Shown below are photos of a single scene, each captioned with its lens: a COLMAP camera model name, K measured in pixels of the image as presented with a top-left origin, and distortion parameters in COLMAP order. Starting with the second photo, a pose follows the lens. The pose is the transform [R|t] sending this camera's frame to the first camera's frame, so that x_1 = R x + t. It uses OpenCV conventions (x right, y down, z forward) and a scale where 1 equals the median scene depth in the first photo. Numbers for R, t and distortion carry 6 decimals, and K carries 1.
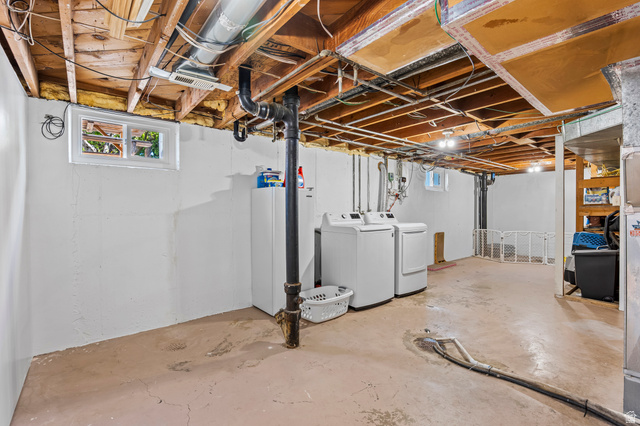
lens RADIAL K [[298.2, 0, 322.0], [0, 298.2, 212.6], [0, 0, 1]] dist [-0.028749, 0.000001]
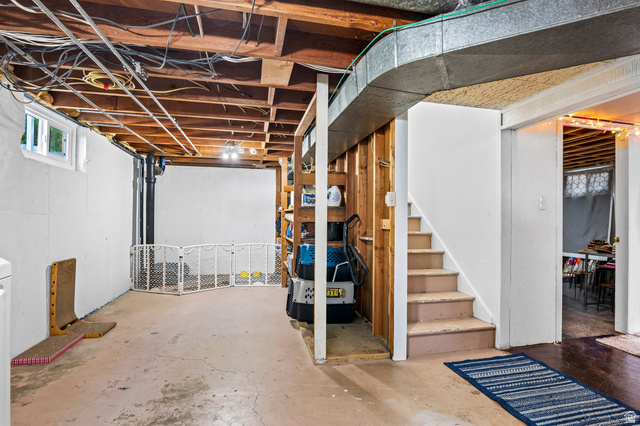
lens RADIAL K [[298.2, 0, 321.6], [0, 298.2, 214.7], [0, 0, 1]] dist [-0.028749, 0.000001]
pose [[0.450178, 0.010793, 0.892874, 0.162429], [0.002932, 0.999904, -0.013565, 0.003337], [-0.892934, 0.008725, 0.450103, 0.413889]]
